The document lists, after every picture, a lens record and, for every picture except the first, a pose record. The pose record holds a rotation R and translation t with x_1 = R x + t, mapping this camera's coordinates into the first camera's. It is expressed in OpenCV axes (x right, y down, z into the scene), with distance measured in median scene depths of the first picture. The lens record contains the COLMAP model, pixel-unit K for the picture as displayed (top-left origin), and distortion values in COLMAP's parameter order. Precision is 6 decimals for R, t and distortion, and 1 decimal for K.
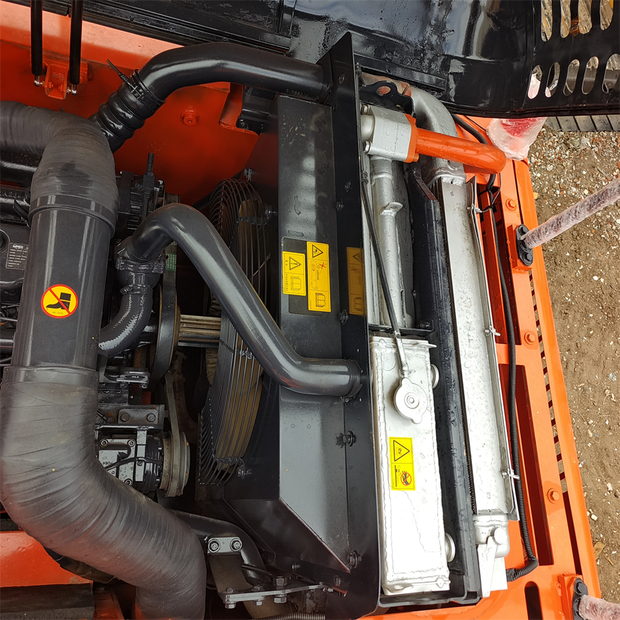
lens RADIAL K [[559.9, 0, 315.1], [0, 559.9, 312.2], [0, 0, 1]] dist [0.035400, -0.006310]
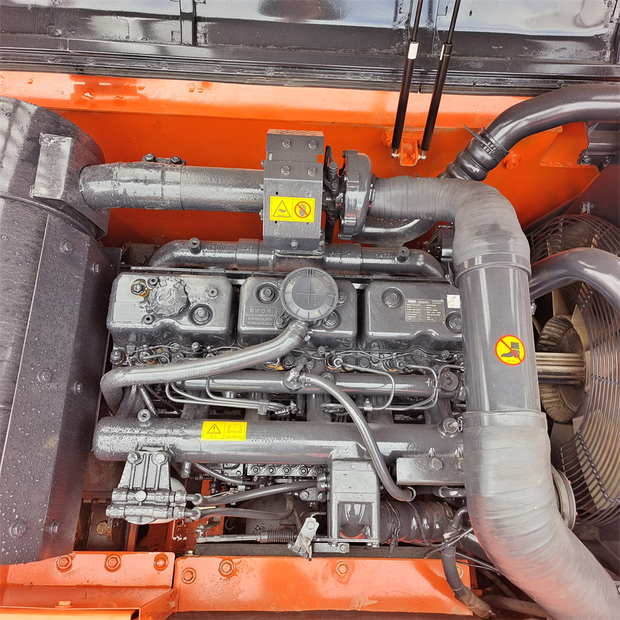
lens RADIAL K [[559.9, 0, 315.1], [0, 559.9, 312.2], [0, 0, 1]] dist [0.035400, -0.006310]
pose [[0.951621, -0.075530, -0.297847, -0.342331], [0.060575, 0.996410, -0.059138, -0.036505], [0.301245, 0.038235, 0.952780, -0.109602]]
